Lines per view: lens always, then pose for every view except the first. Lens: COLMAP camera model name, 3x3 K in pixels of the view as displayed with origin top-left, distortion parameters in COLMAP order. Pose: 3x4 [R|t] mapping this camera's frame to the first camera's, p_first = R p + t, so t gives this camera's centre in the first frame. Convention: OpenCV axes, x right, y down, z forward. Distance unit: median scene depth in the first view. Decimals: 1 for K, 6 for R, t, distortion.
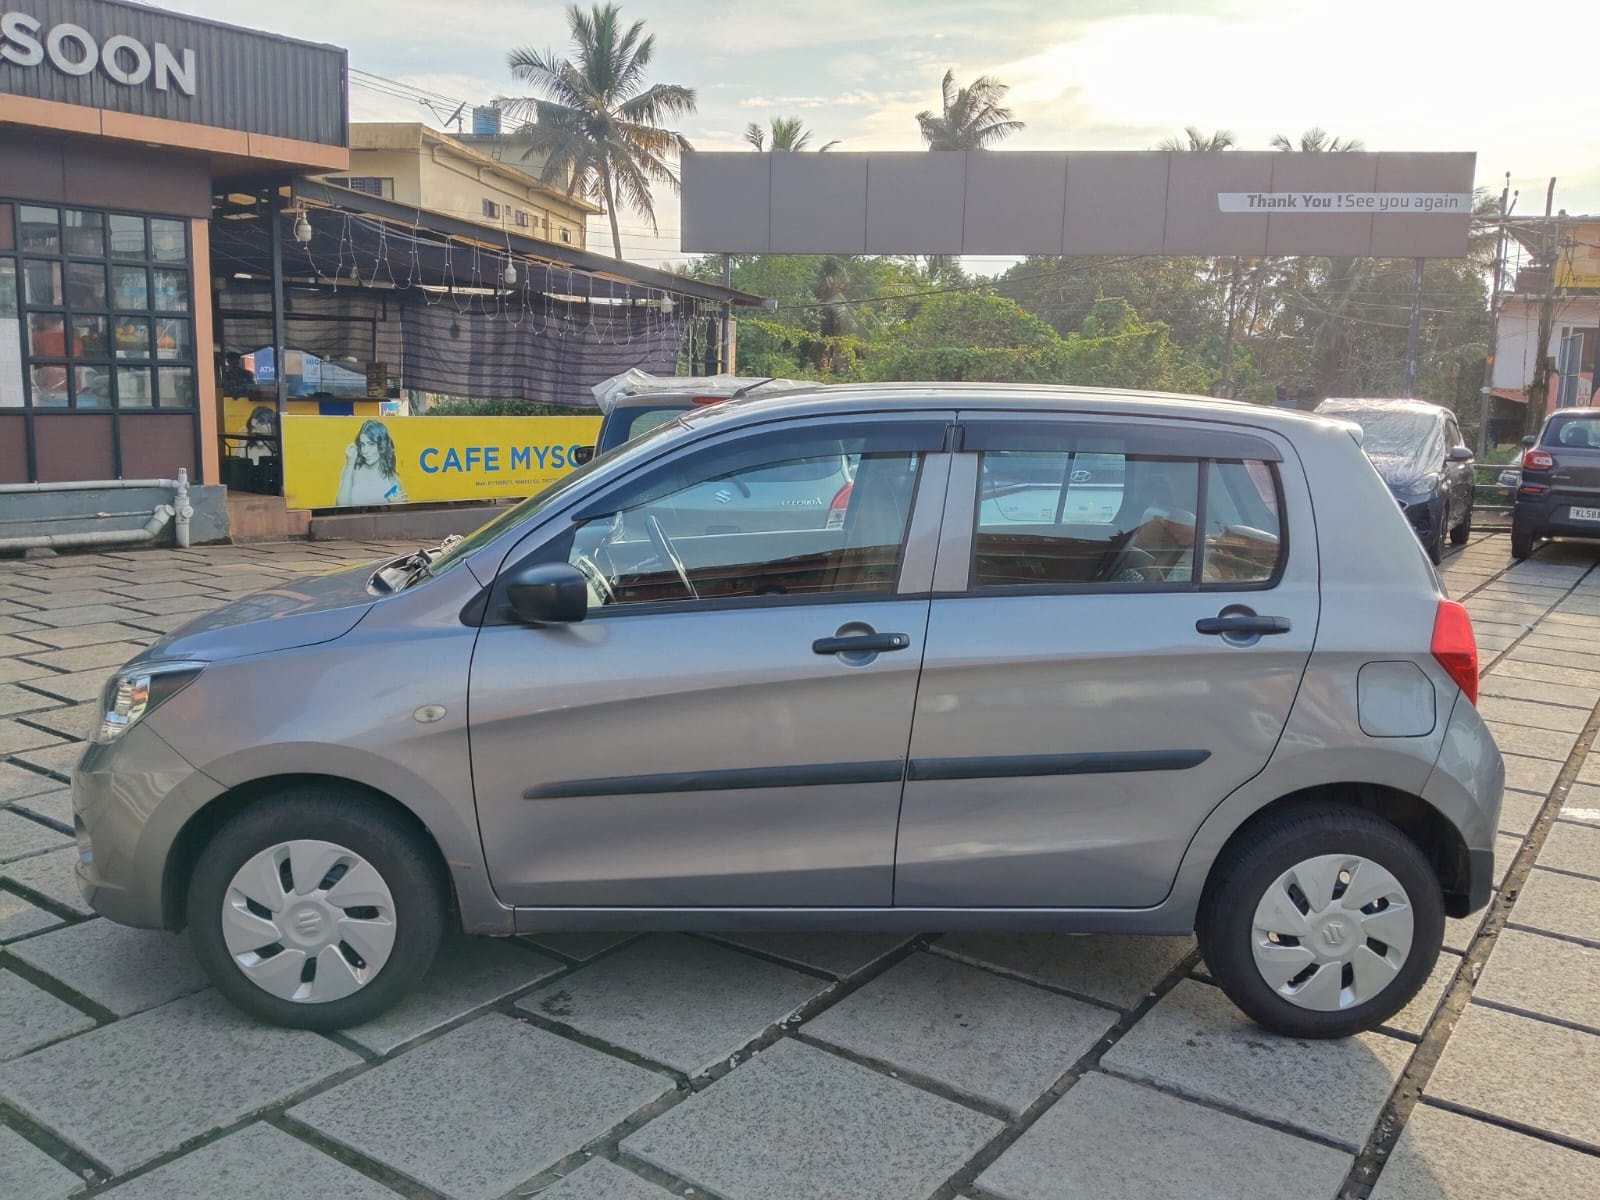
lens RADIAL K [[1327.8, 0, 800.0], [0, 1327.8, 600.0], [0, 0, 1]] dist [0.067025, -0.141886]
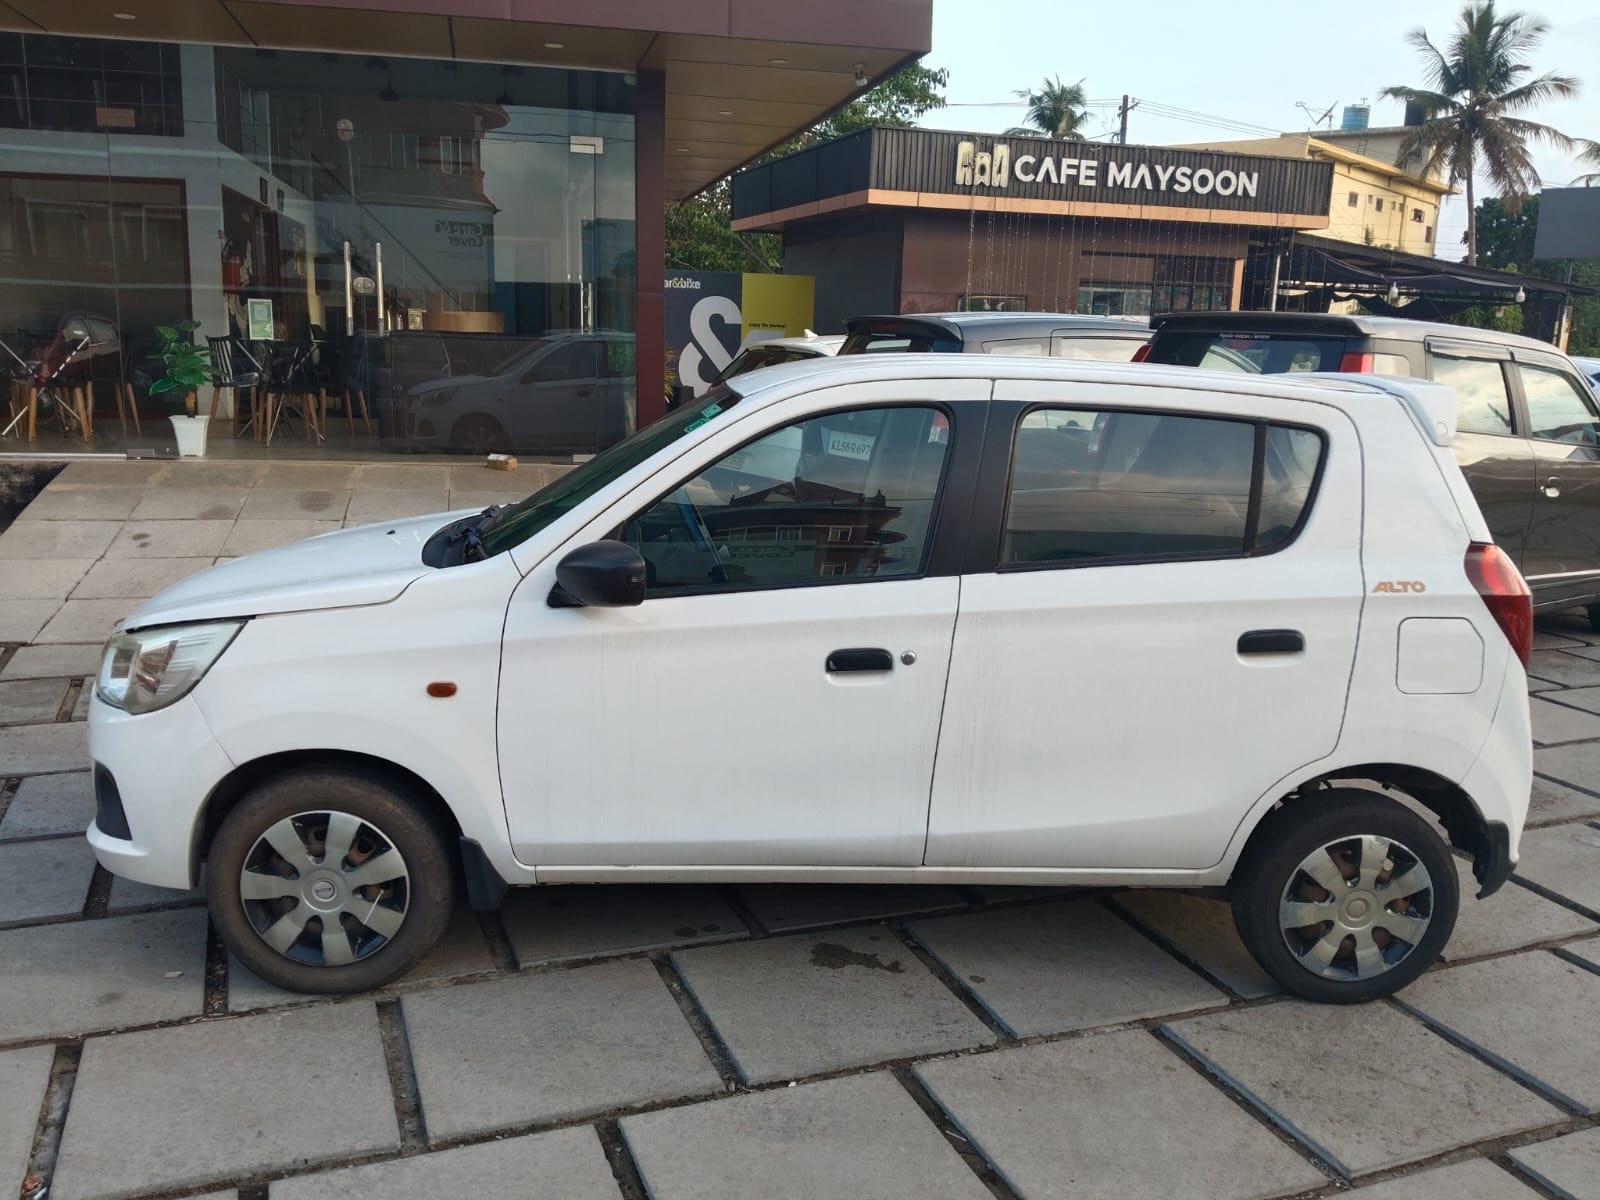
lens RADIAL K [[1327.8, 0, 800.0], [0, 1327.8, 600.0], [0, 0, 1]] dist [0.067025, -0.141886]
pose [[0.838563, 0.102787, -0.535020, 0.061549], [-0.091140, 0.994669, 0.048245, 0.123236], [0.537126, 0.008305, 0.843461, -0.740350]]
